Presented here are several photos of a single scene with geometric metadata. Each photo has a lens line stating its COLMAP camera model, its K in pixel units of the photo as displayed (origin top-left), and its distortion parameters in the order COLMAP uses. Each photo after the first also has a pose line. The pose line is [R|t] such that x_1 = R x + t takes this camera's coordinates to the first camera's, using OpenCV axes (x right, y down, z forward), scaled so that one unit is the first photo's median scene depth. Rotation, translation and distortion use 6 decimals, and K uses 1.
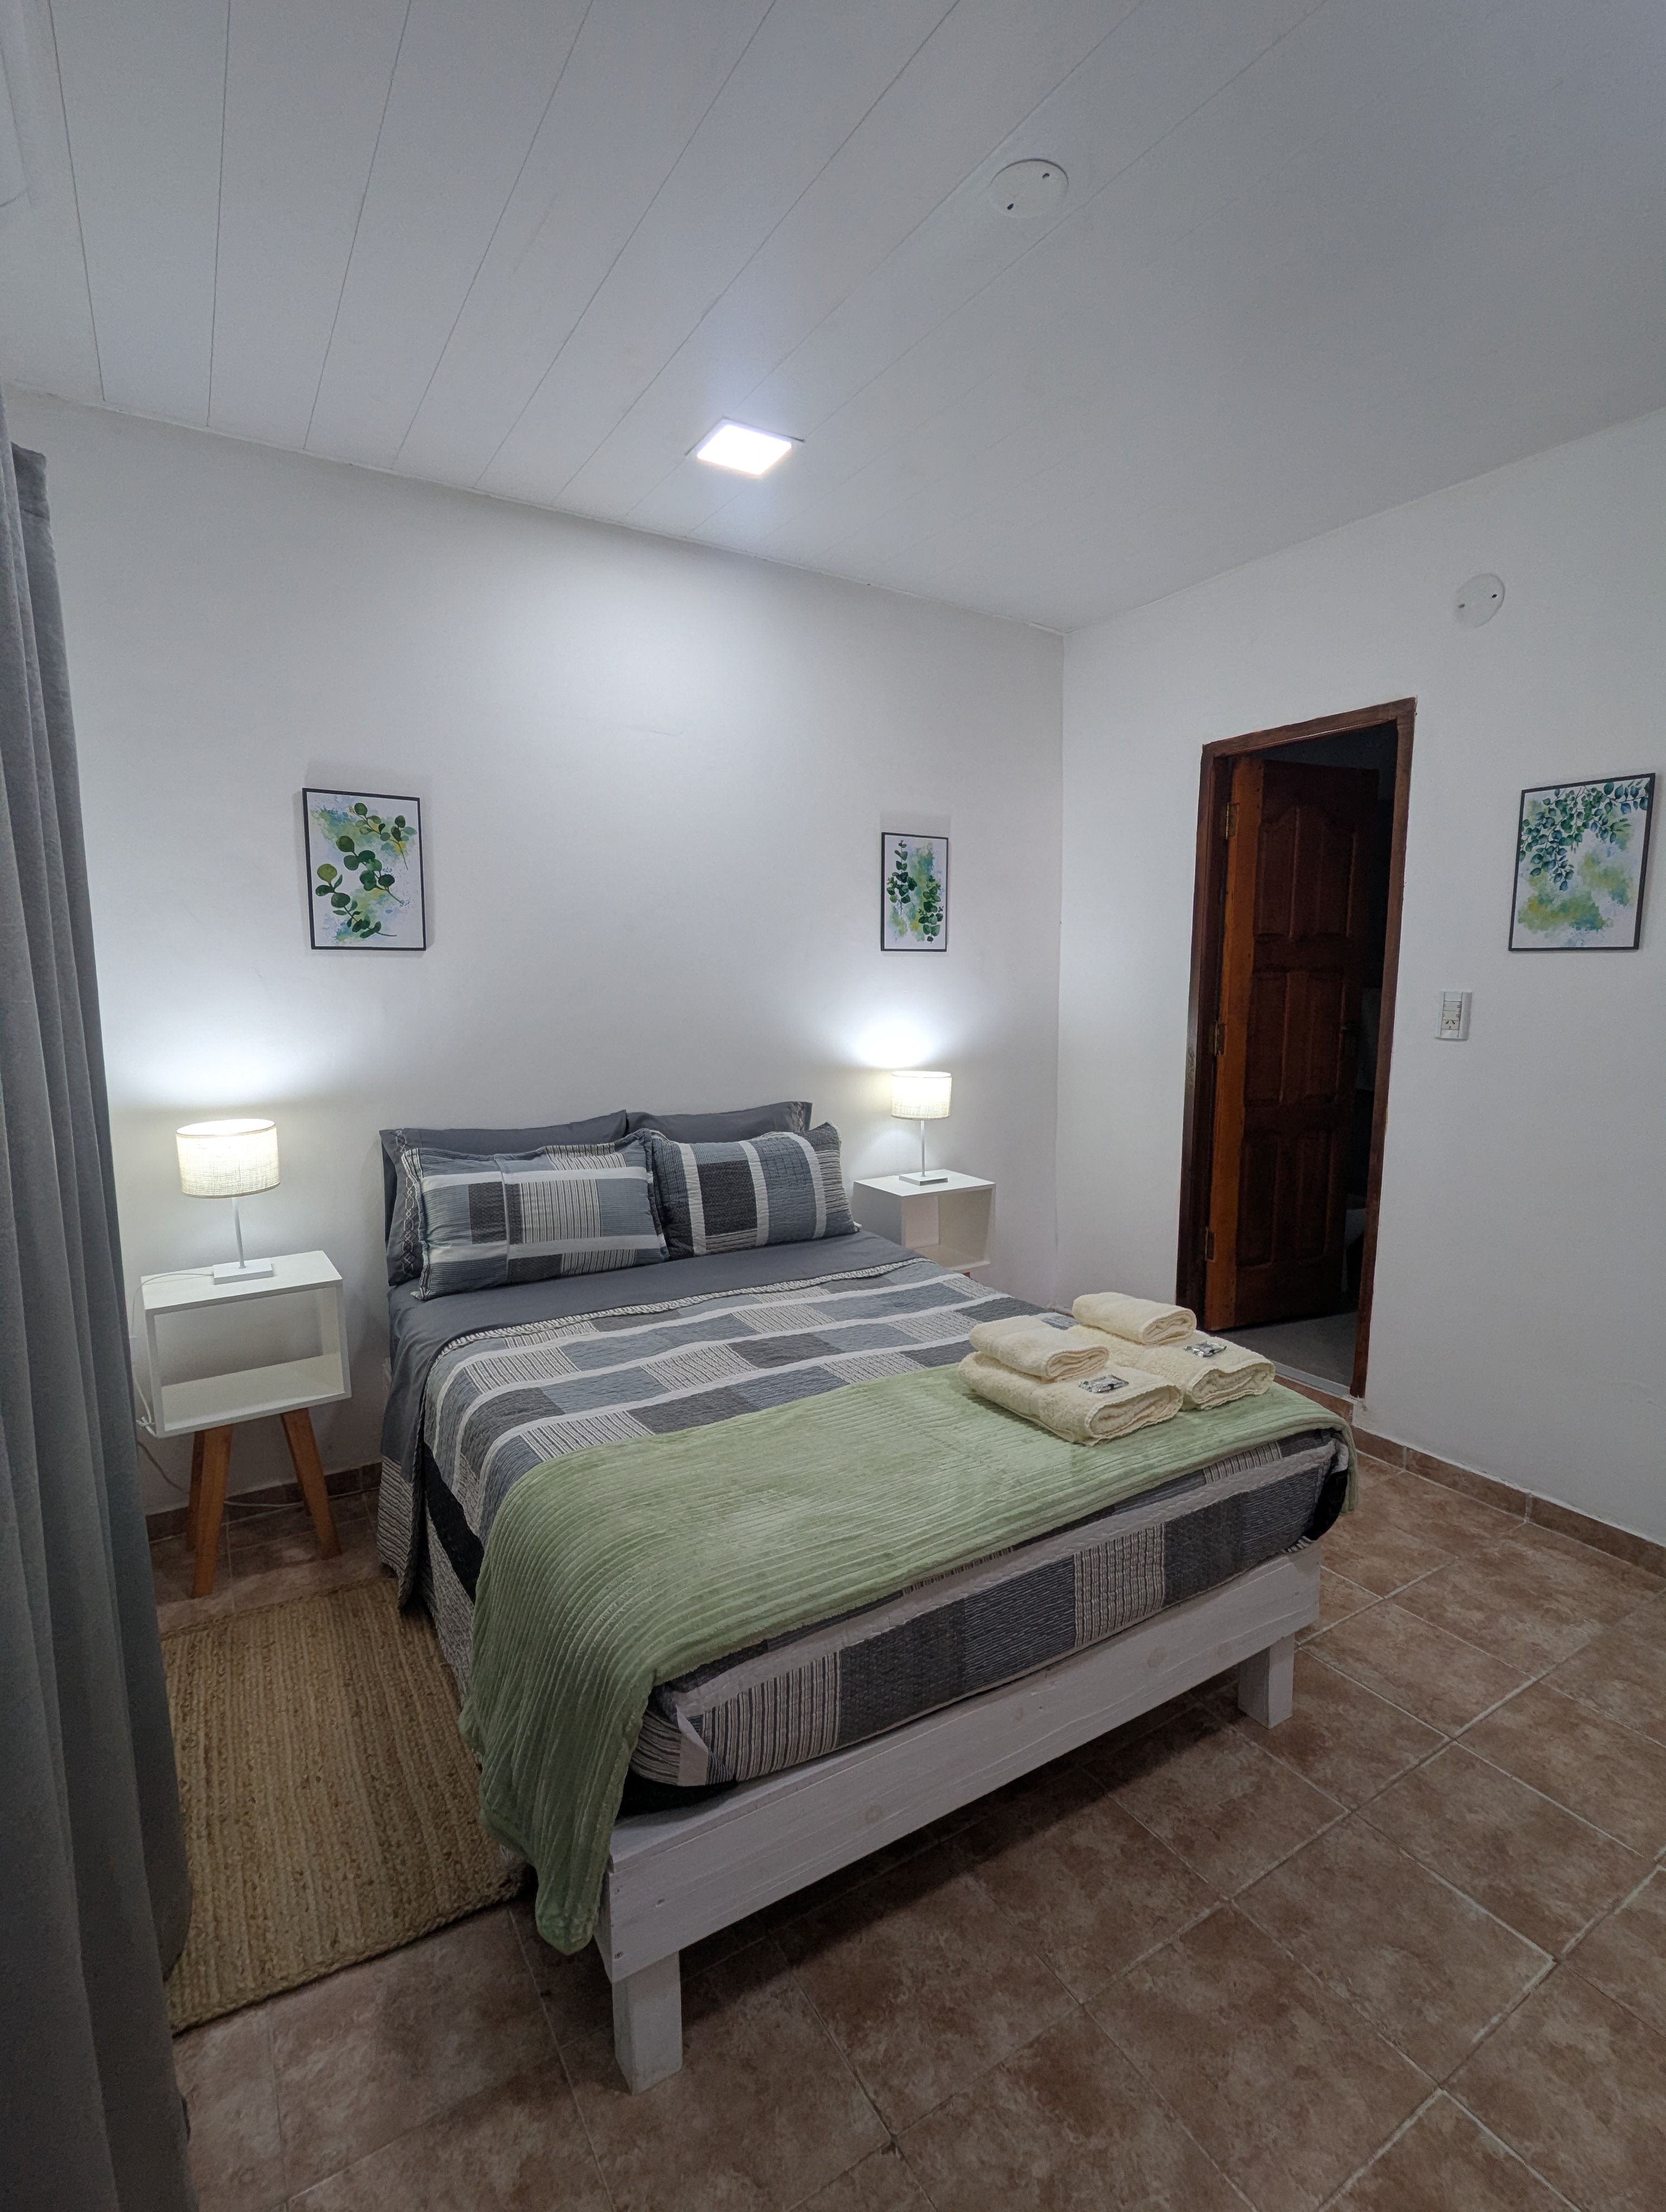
lens RADIAL K [[1041.1, 0, 837.7], [0, 1041.1, 1109.6], [0, 0, 1]] dist [-0.000637, 0.000234]
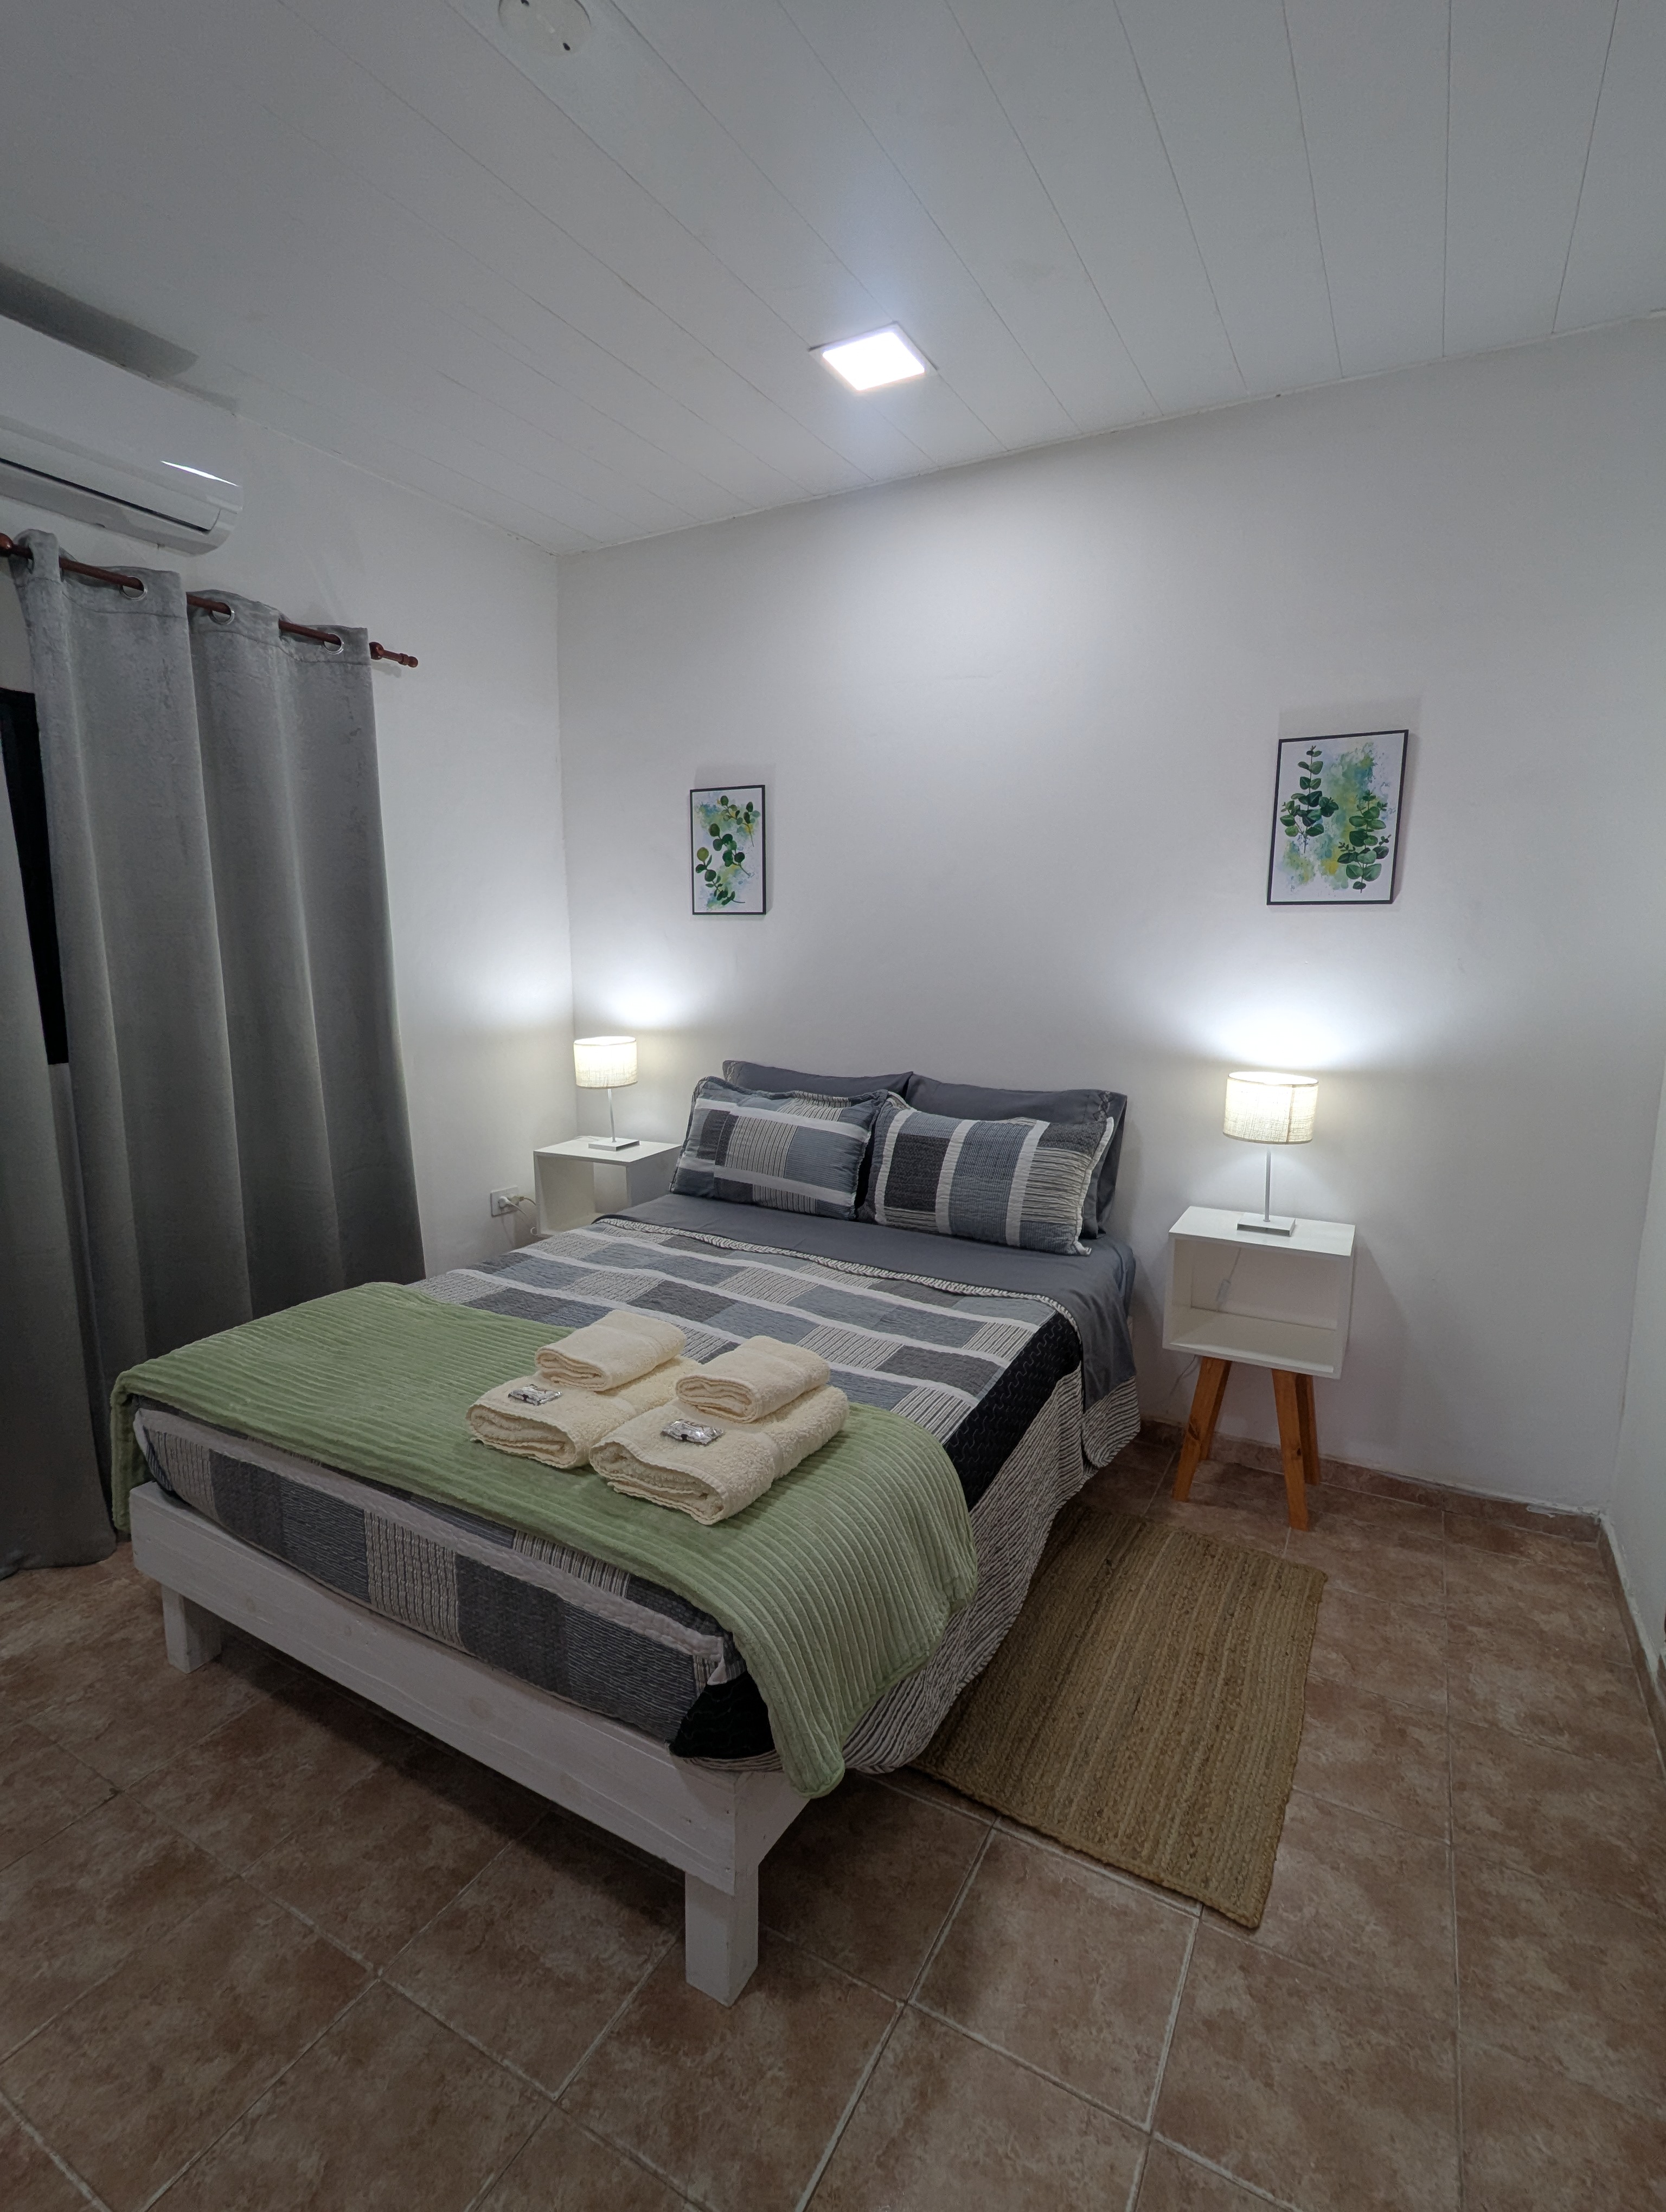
lens RADIAL K [[1044.0, 0, 827.8], [0, 1044.0, 1109.5], [0, 0, 1]] dist [0.002054, 0.000962]
pose [[0.485893, 0.143575, -0.862145, 0.731988], [-0.121261, 0.987950, 0.096184, -0.059025], [0.865565, 0.057809, 0.497448, 0.507221]]
